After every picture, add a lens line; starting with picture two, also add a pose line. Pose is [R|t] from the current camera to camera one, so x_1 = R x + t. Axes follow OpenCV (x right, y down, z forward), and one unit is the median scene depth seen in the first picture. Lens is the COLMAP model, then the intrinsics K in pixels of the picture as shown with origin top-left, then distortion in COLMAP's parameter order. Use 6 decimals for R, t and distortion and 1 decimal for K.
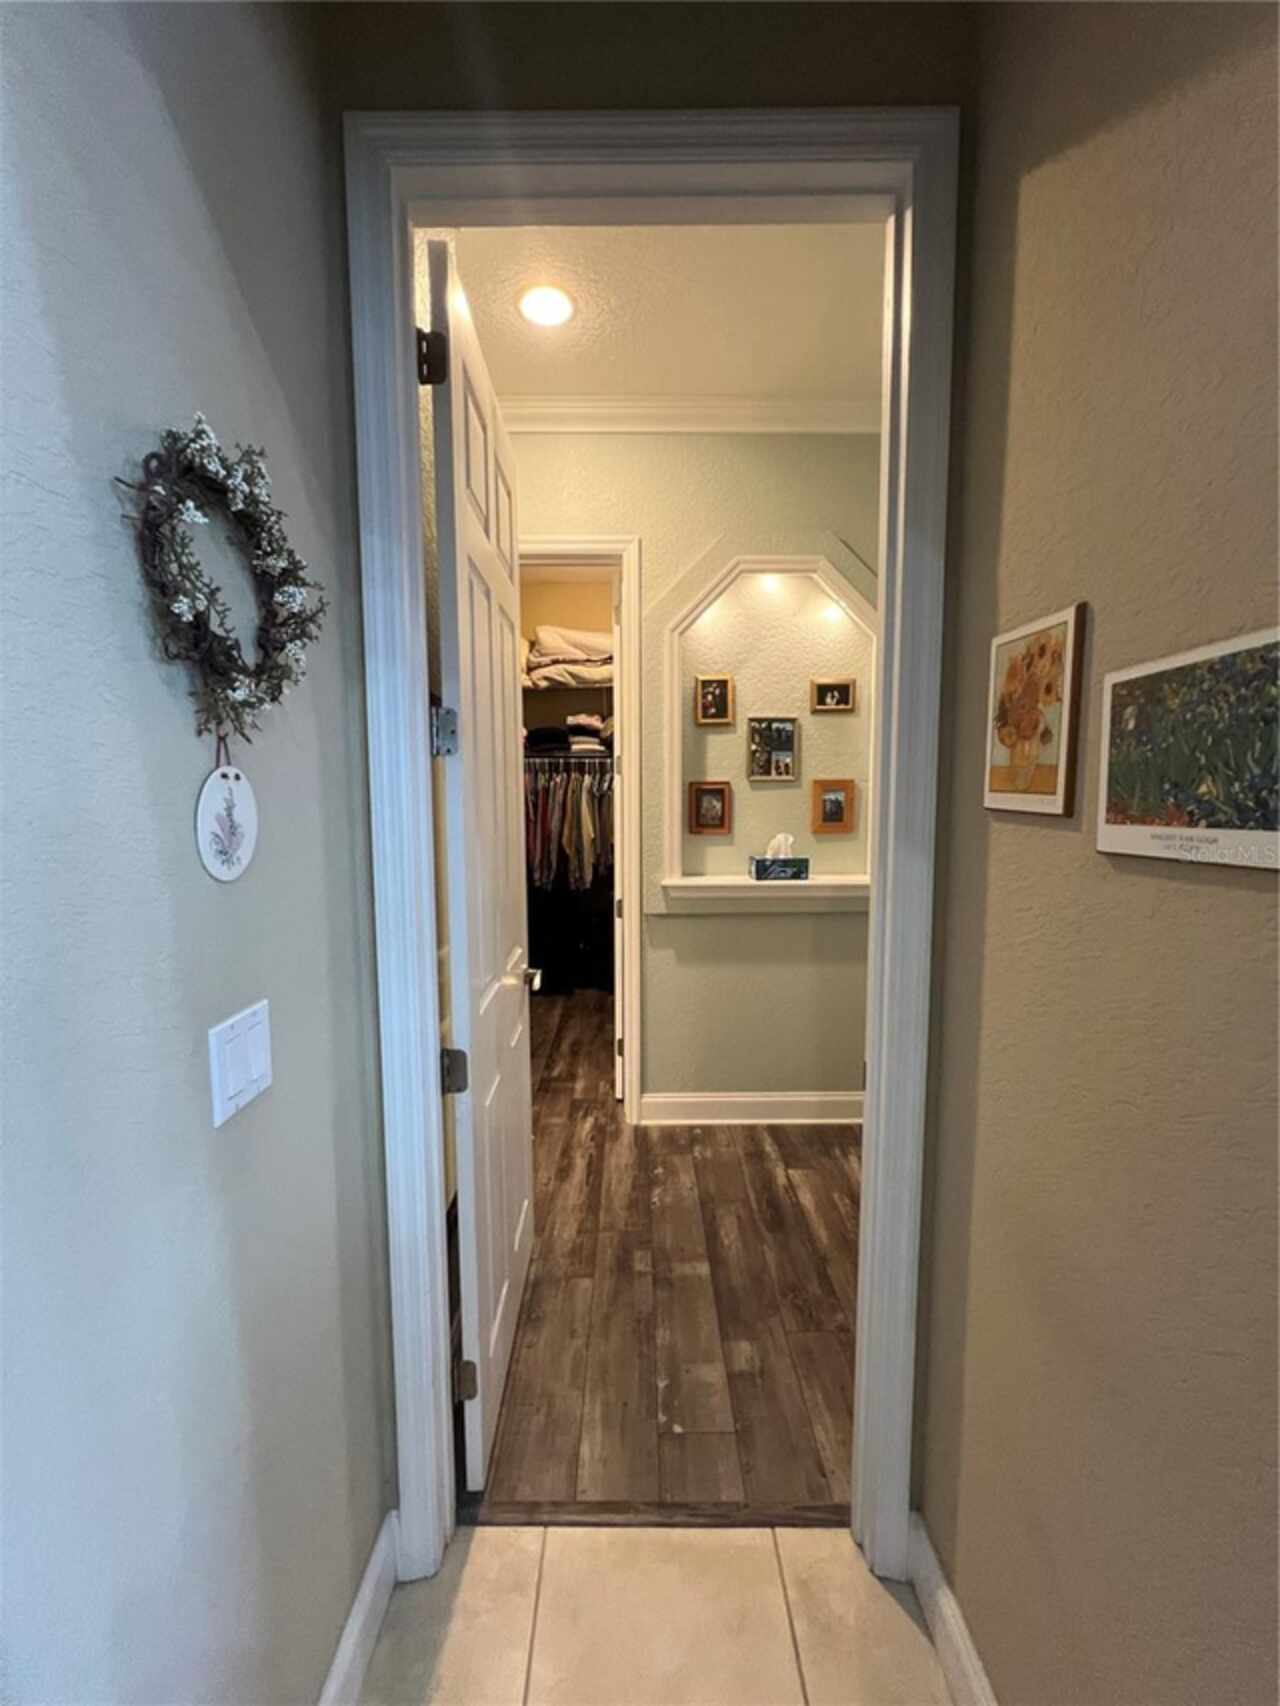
lens RADIAL K [[687.2, 0, 637.4], [0, 687.2, 859.7], [0, 0, 1]] dist [0.001720, 0.000093]
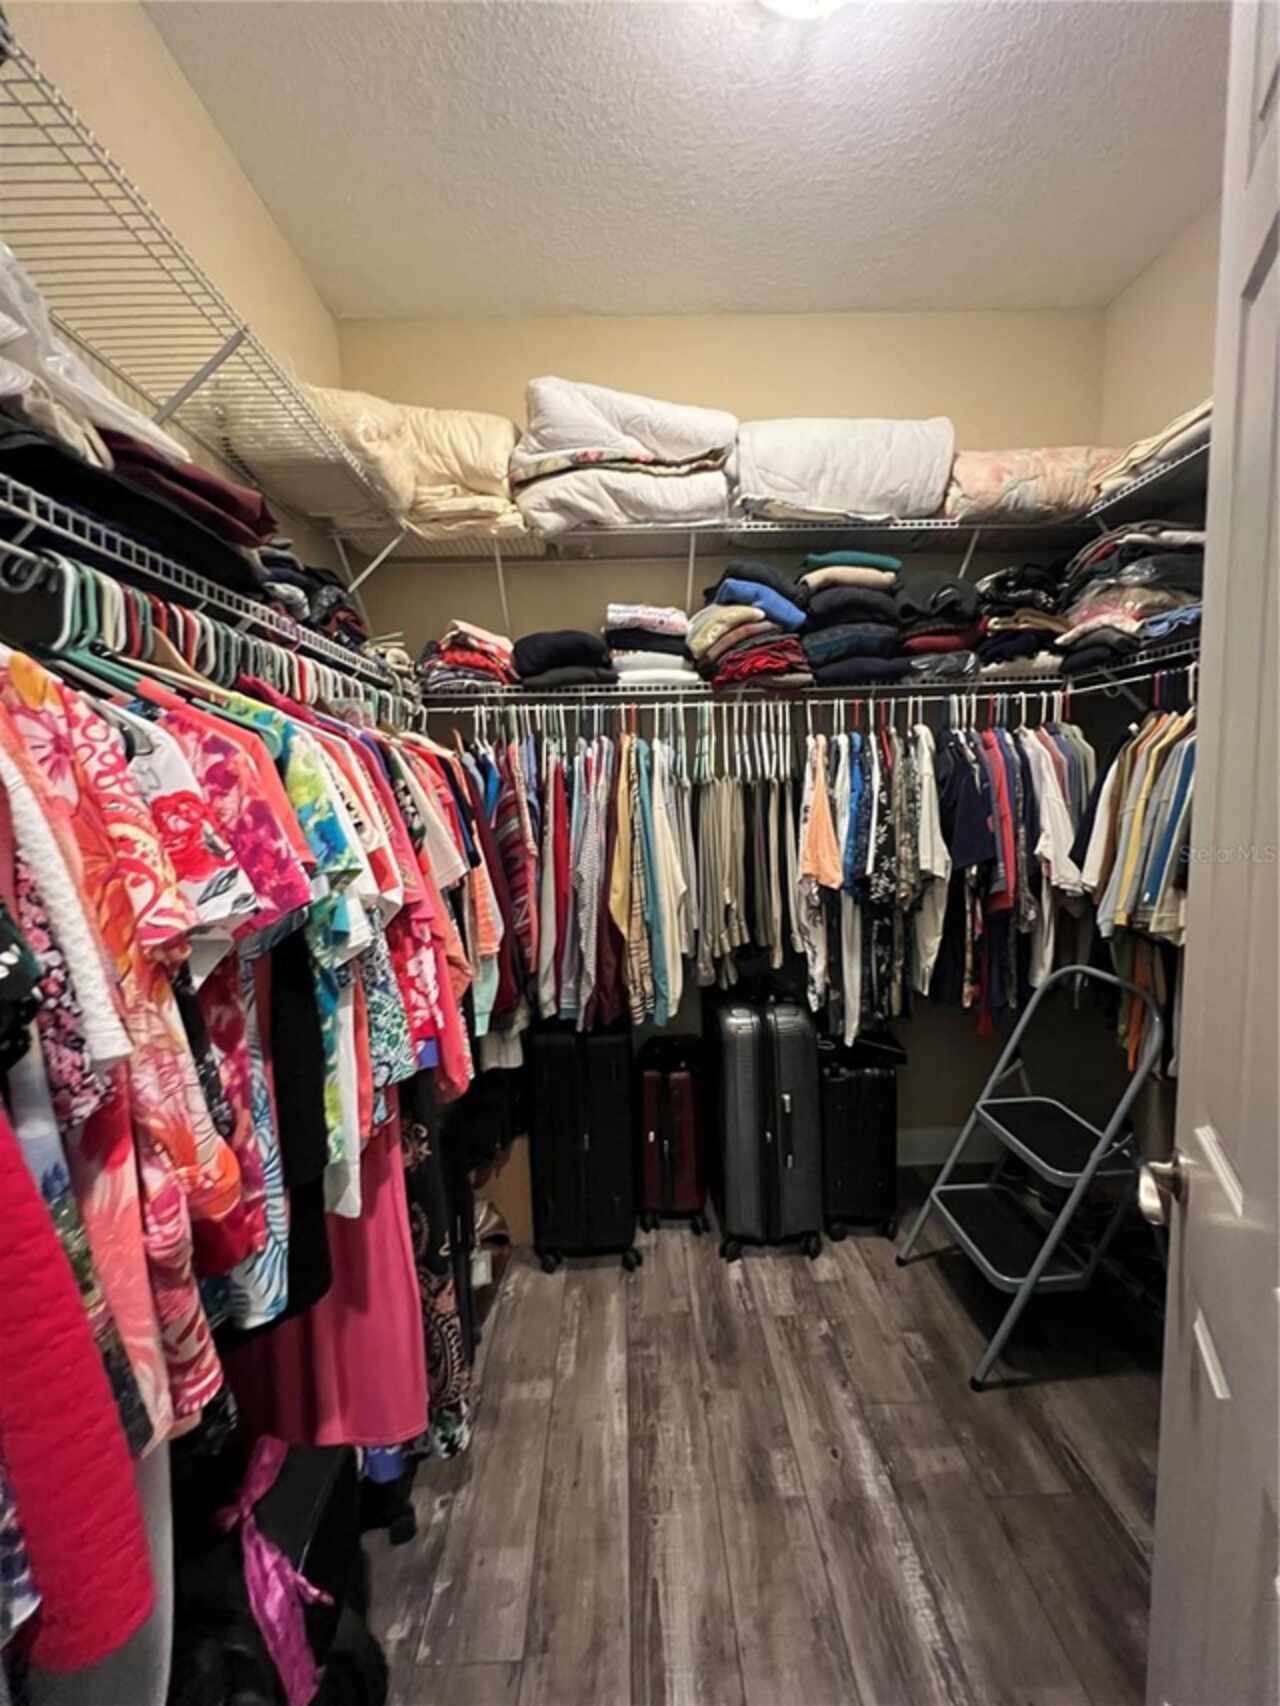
lens RADIAL K [[687.2, 0, 638.4], [0, 687.2, 840.8], [0, 0, 1]] dist [0.001720, 0.000093]
pose [[0.999244, -0.026189, 0.028726, -0.101691], [0.026405, 0.999625, -0.007189, -0.060311], [-0.028527, 0.007942, 0.999561, 0.591949]]
